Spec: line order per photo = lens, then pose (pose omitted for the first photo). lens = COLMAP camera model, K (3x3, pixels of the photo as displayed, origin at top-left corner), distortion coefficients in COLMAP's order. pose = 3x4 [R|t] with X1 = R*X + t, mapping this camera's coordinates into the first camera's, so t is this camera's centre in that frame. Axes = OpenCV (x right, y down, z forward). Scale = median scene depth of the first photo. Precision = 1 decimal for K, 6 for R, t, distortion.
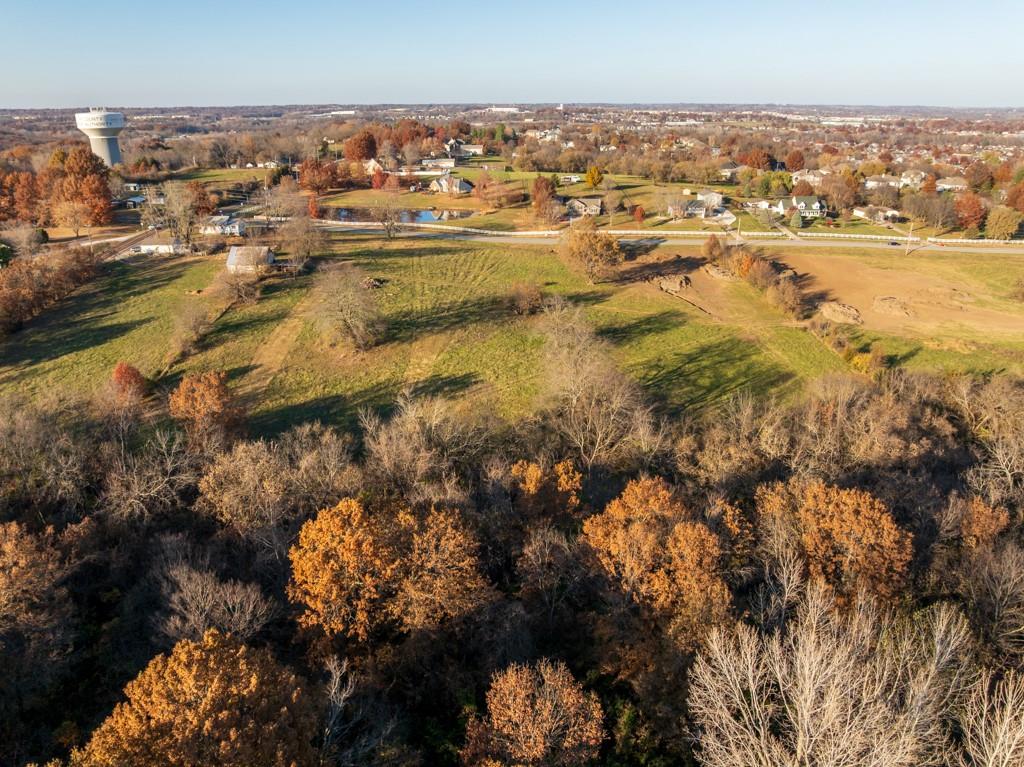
lens RADIAL K [[715.6, 0, 517.0], [0, 715.6, 383.1], [0, 0, 1]] dist [-0.040077, 0.004505]
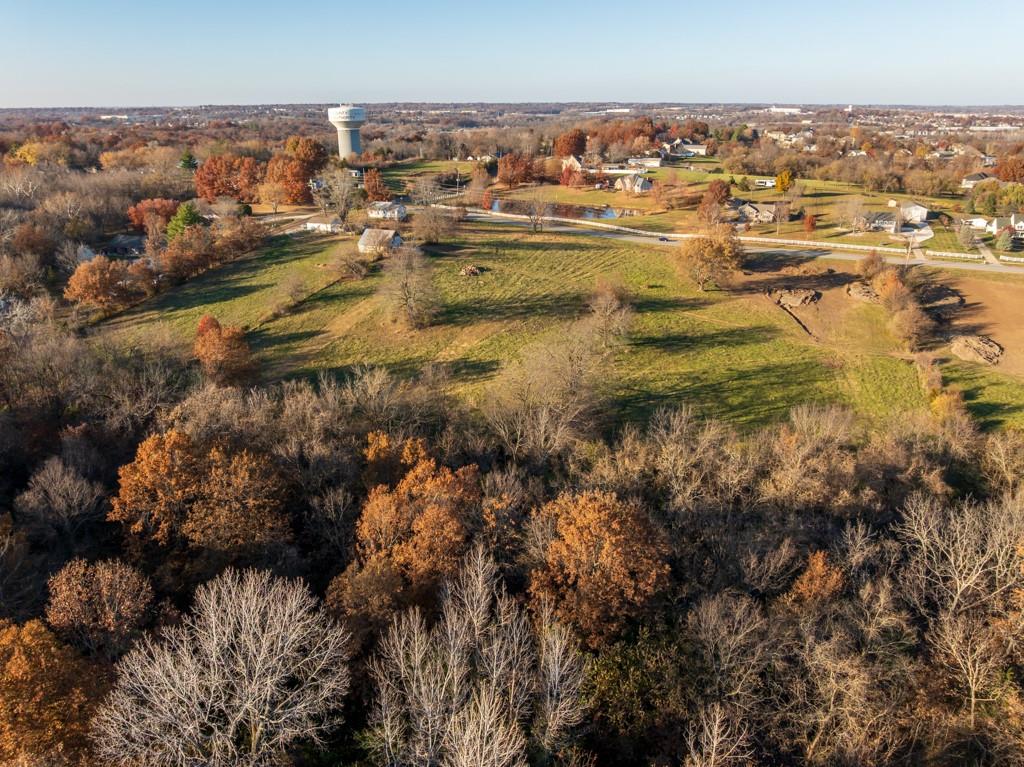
lens RADIAL K [[715.6, 0, 517.0], [0, 715.6, 383.1], [0, 0, 1]] dist [-0.040077, 0.004505]
pose [[0.934535, 0.130673, -0.331012, 0.140560], [-0.130076, 0.991212, 0.024059, -0.004512], [0.331247, 0.020573, 0.943320, 0.010540]]
